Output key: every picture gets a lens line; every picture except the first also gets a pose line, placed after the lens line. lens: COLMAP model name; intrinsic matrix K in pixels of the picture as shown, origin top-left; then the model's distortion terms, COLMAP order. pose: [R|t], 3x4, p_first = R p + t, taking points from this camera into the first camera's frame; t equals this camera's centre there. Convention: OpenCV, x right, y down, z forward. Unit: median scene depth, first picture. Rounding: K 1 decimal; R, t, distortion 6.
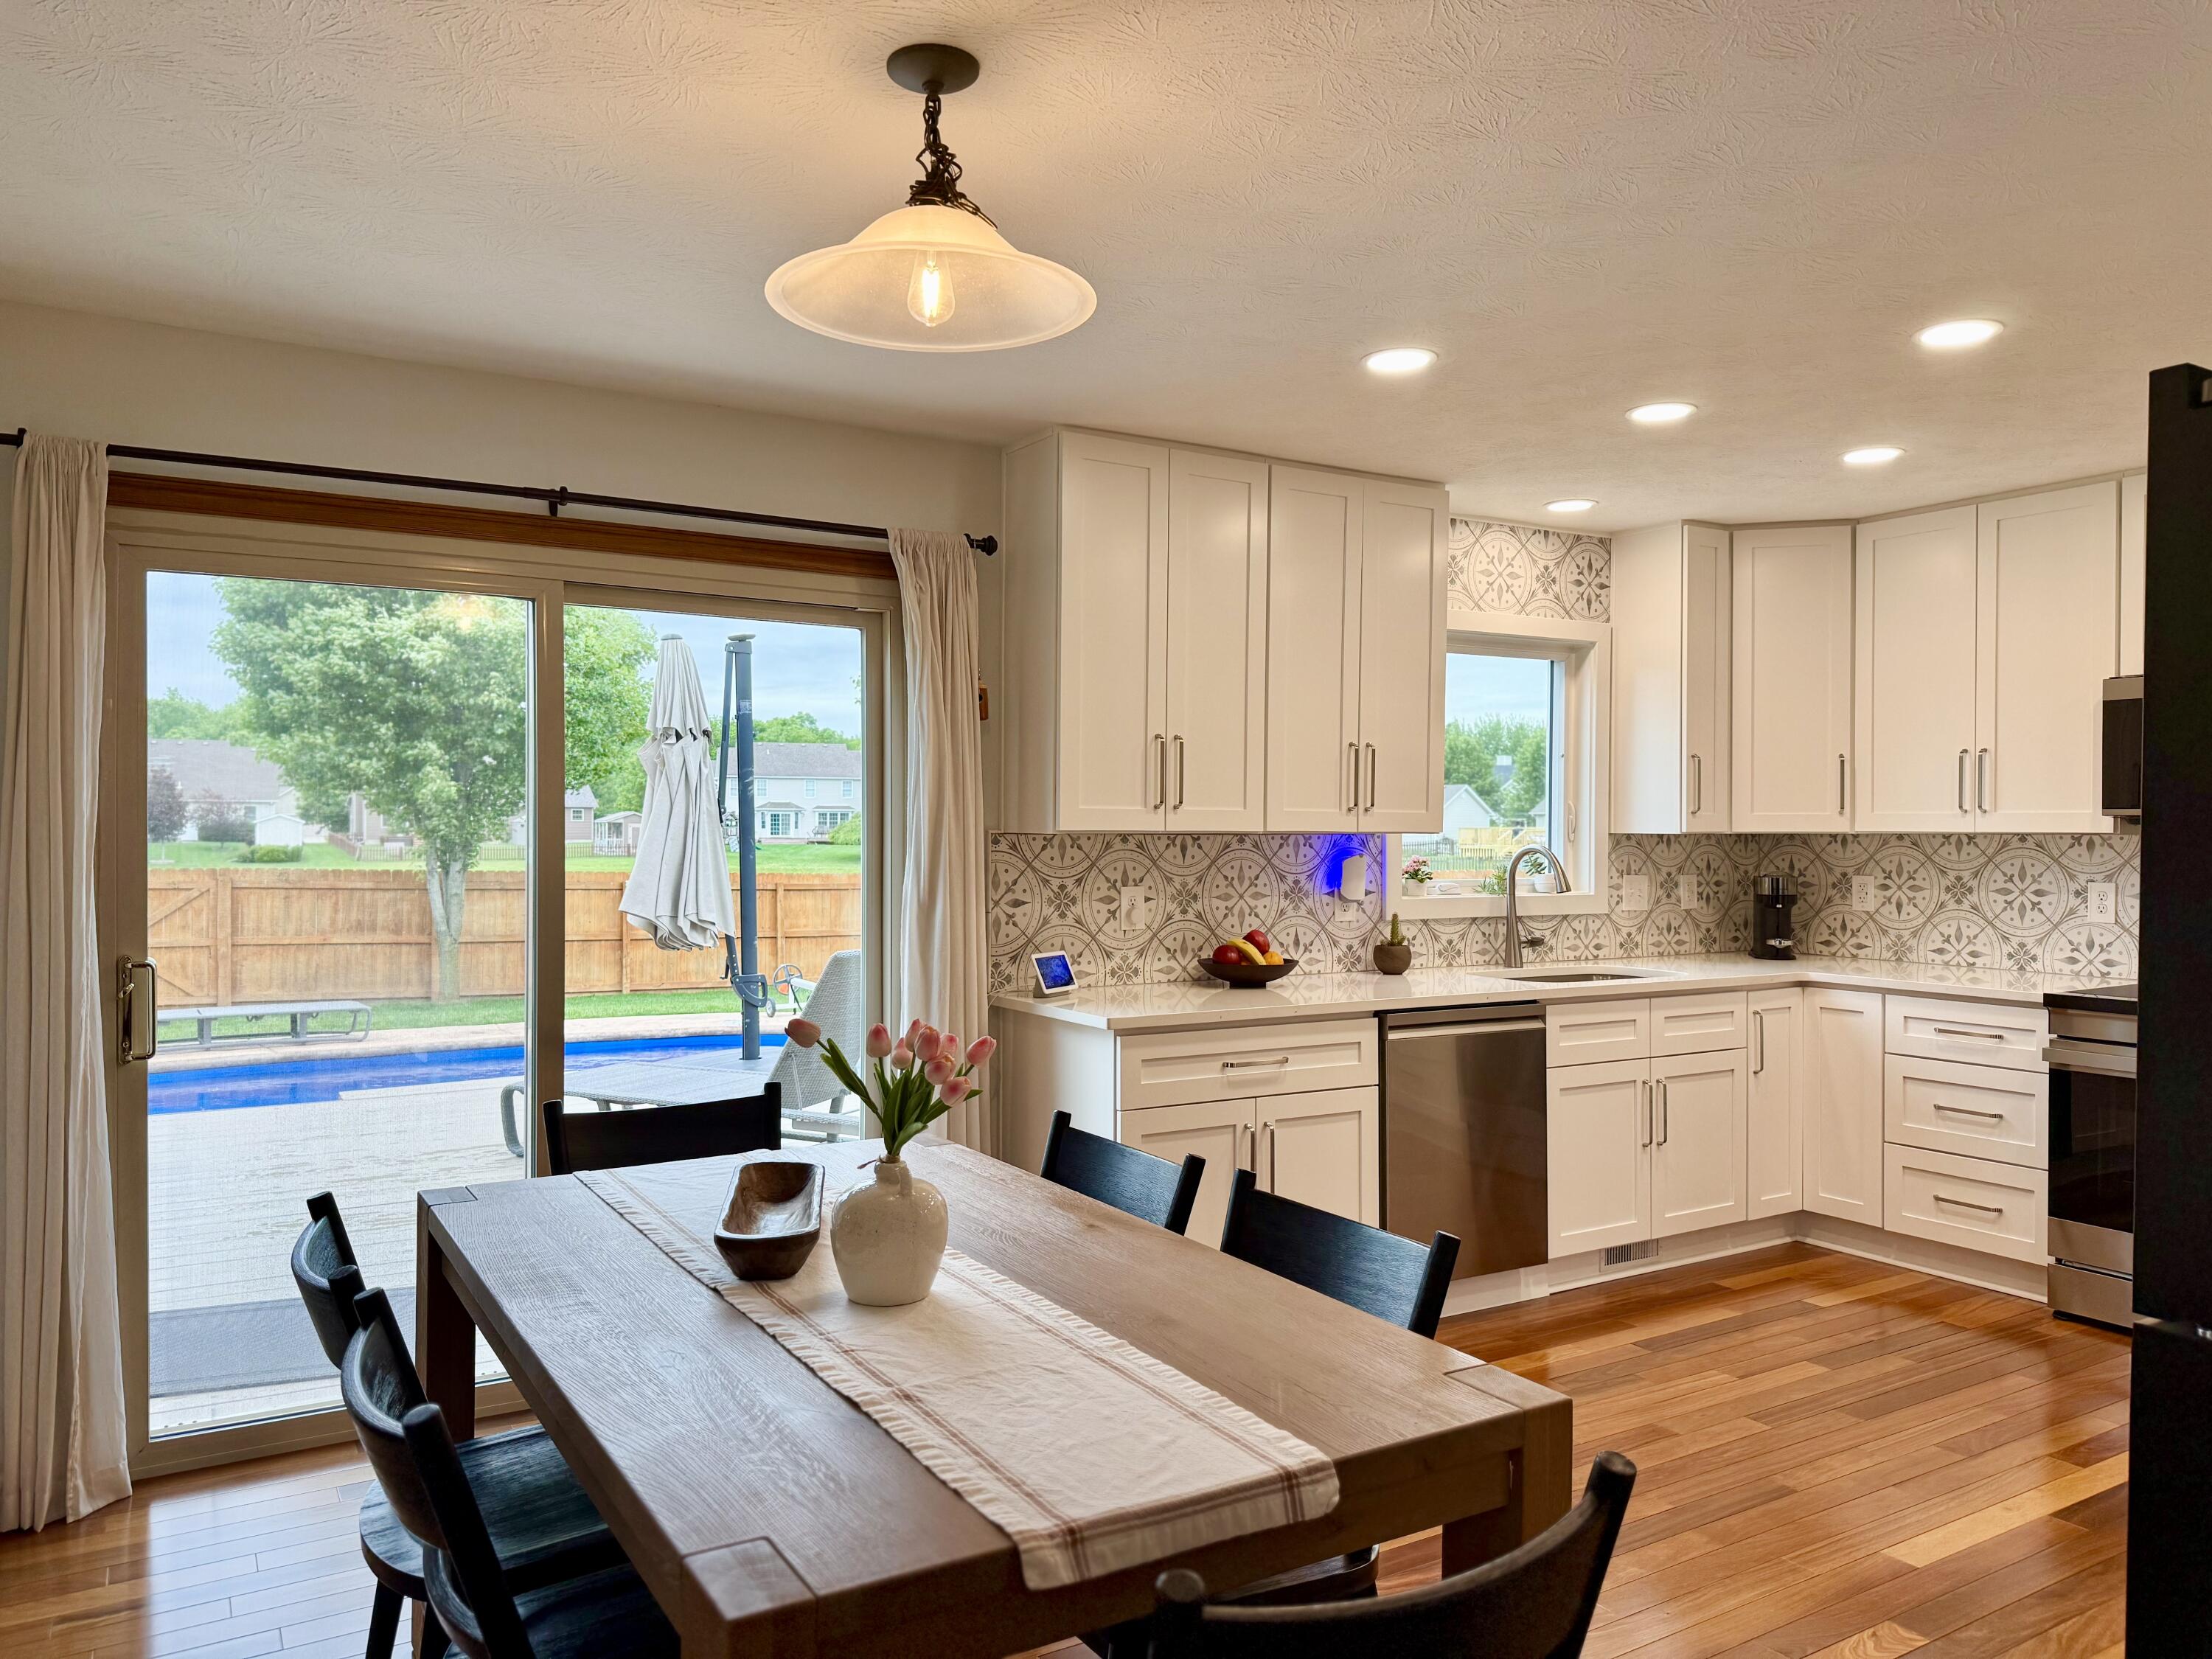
lens RADIAL K [[1543.3, 0, 1095.0], [0, 1543.3, 831.1], [0, 0, 1]] dist [0.065192, -0.093804]
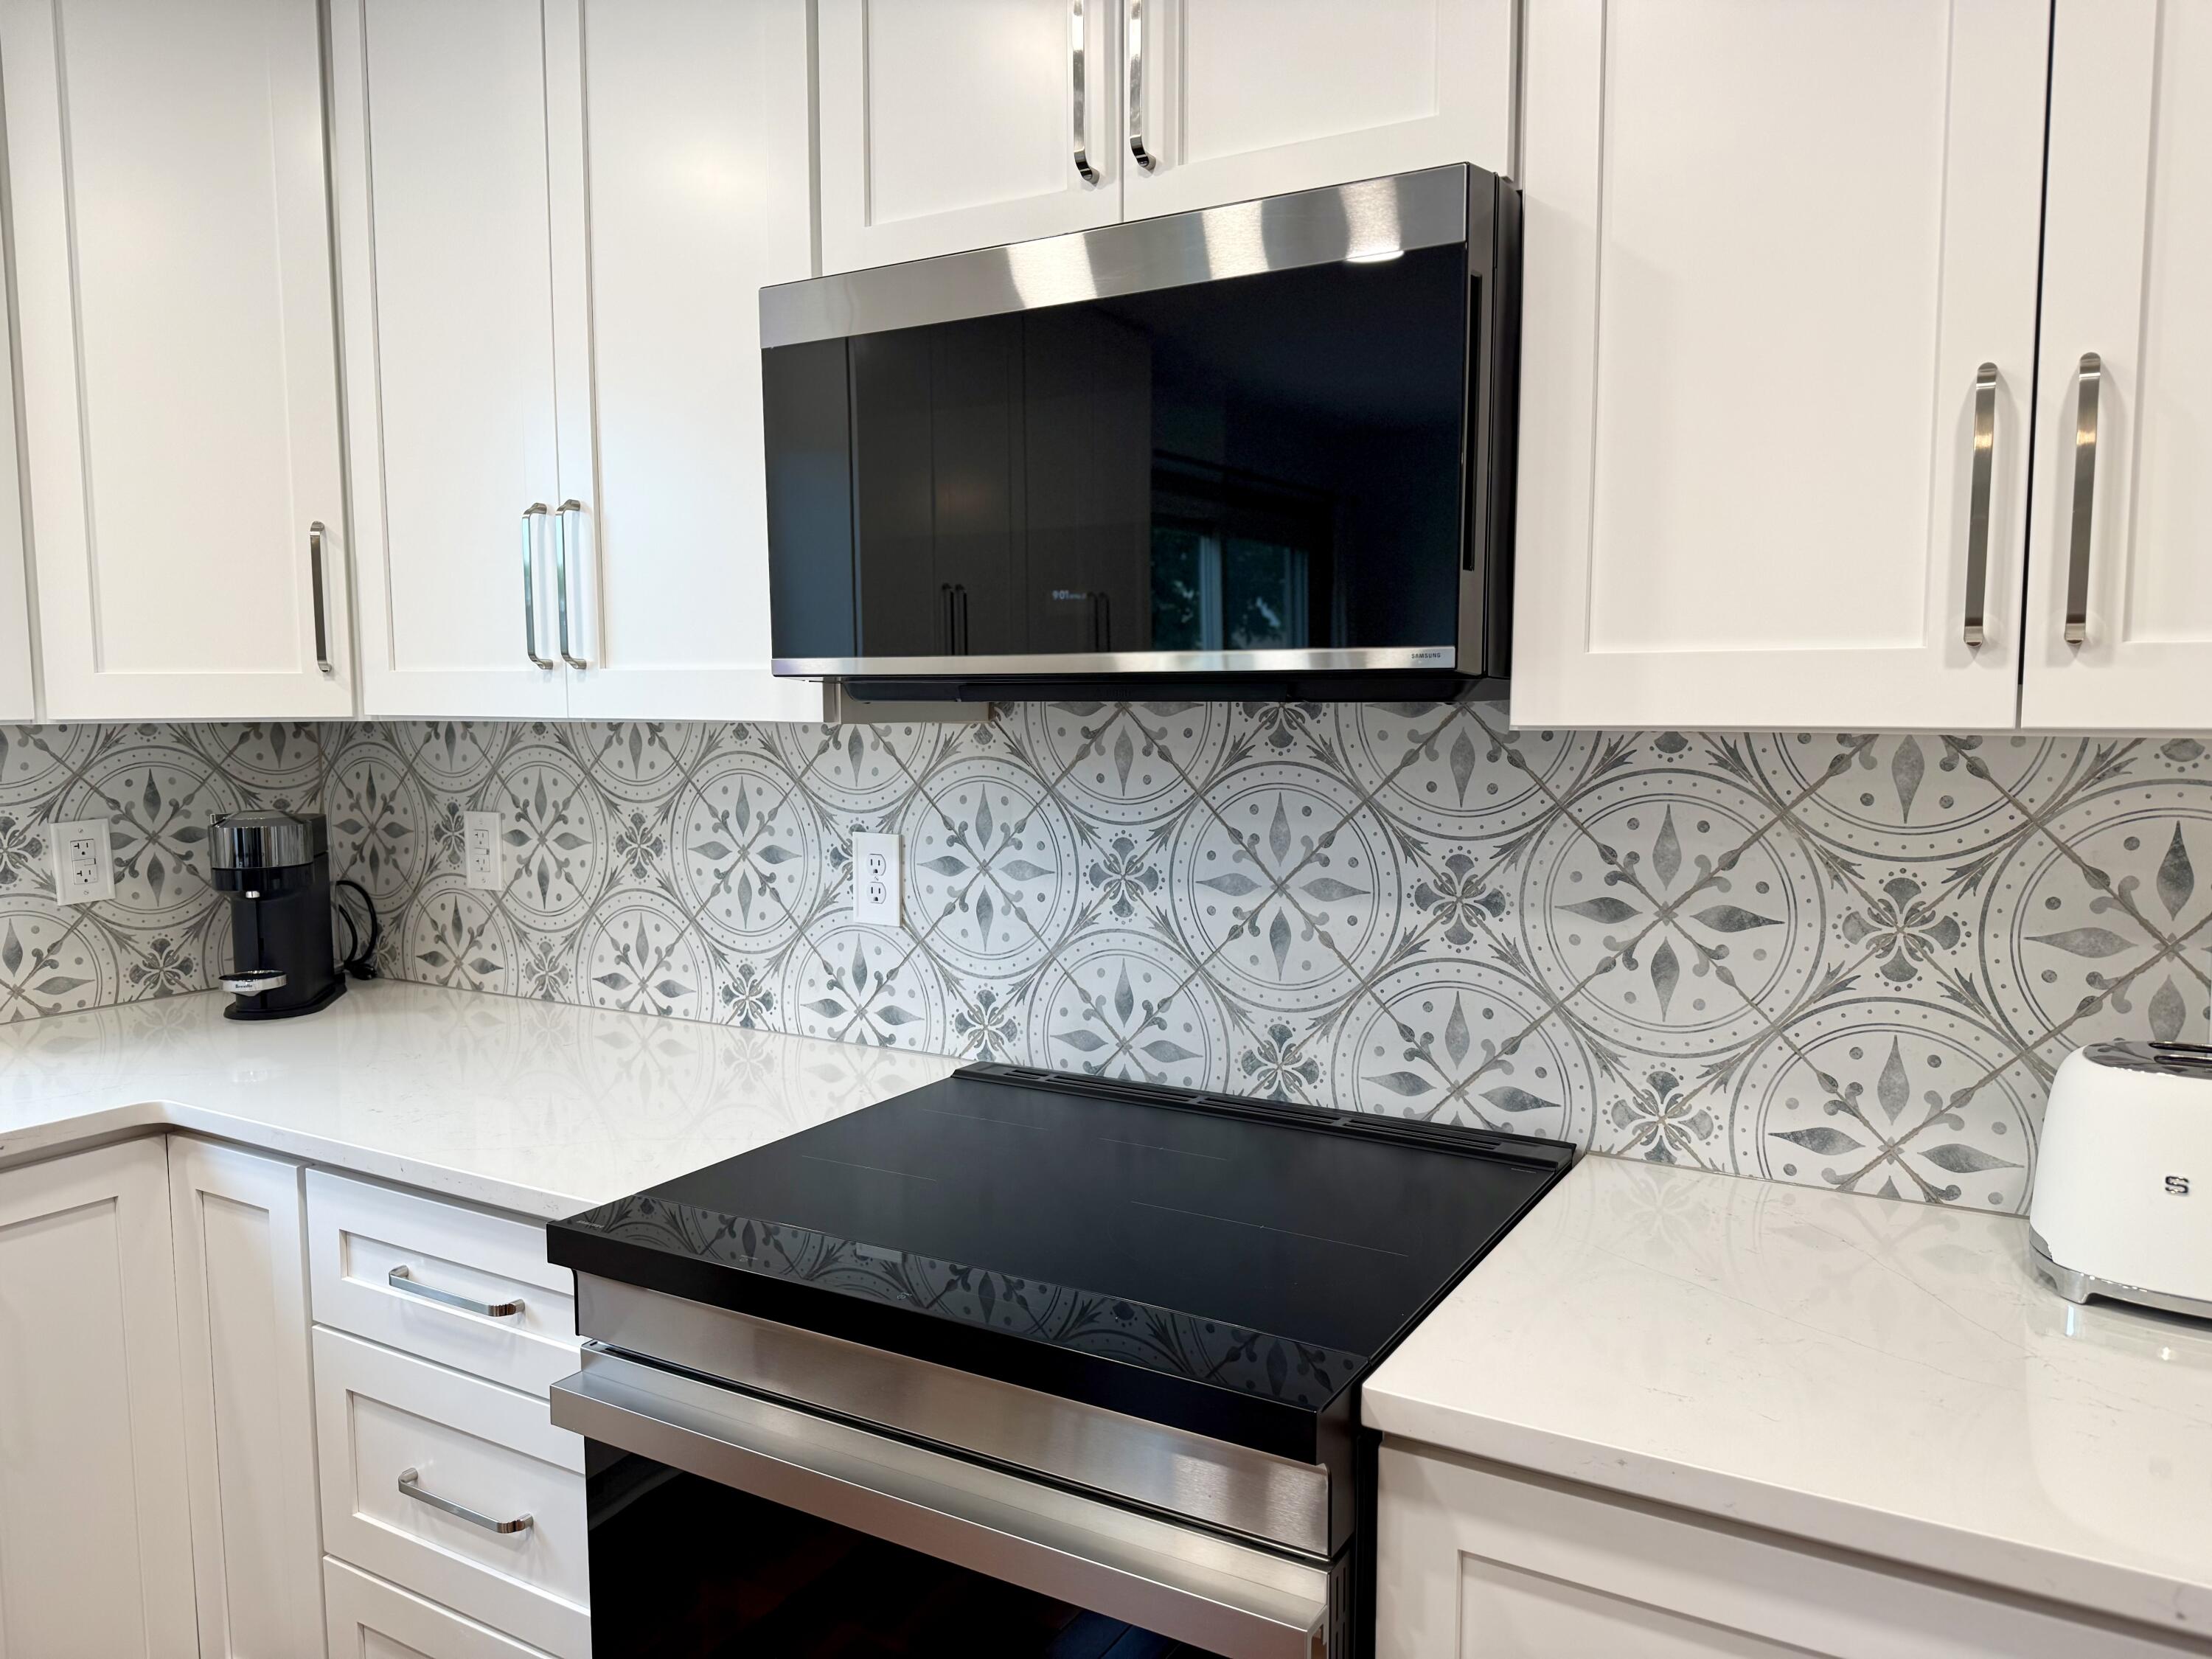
lens RADIAL K [[1543.3, 0, 1127.0], [0, 1543.3, 821.1], [0, 0, 1]] dist [0.065192, -0.093804]
pose [[0.874114, -0.045081, 0.483624, 0.531516], [0.005708, 0.996568, 0.082577, -0.005538], [-0.485687, -0.069422, 0.871372, 0.630741]]
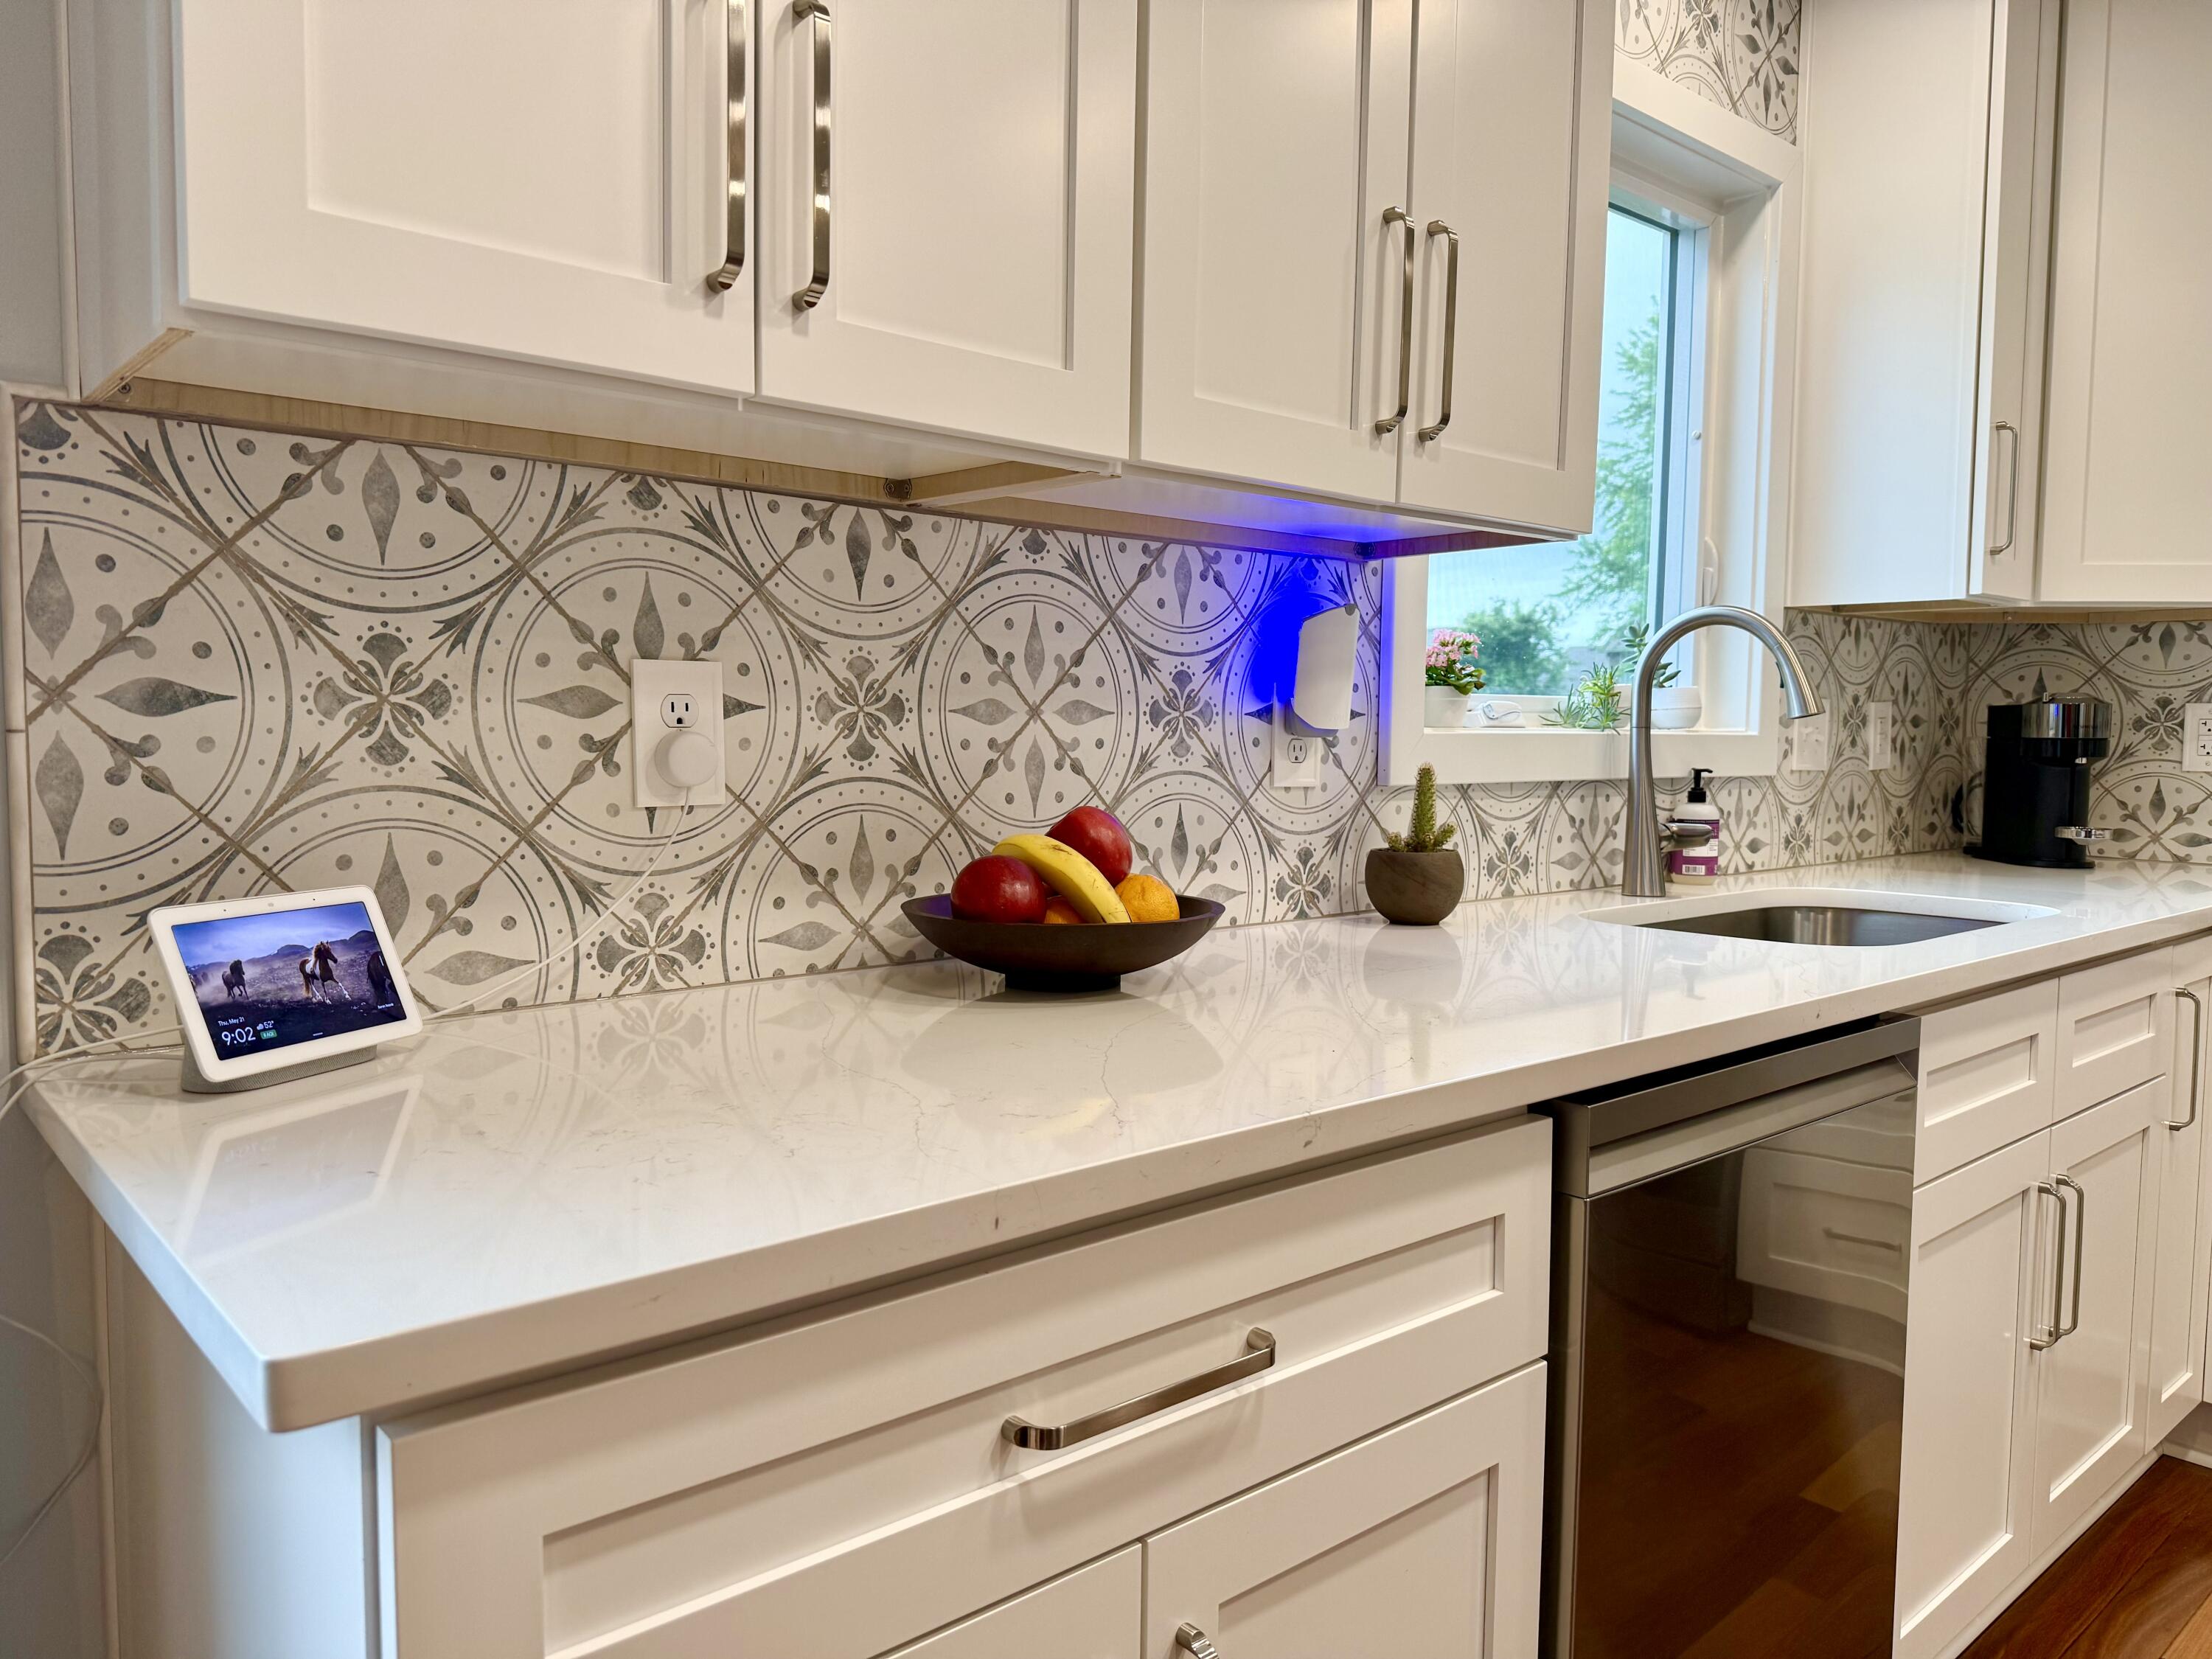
lens RADIAL K [[1543.3, 0, 1112.9], [0, 1543.3, 843.5], [0, 0, 1]] dist [0.065192, -0.093804]
pose [[0.982066, -0.005472, 0.188460, 0.049384], [-0.009080, 0.997046, 0.076264, 0.046980], [-0.188321, -0.076608, 0.979115, 0.682787]]
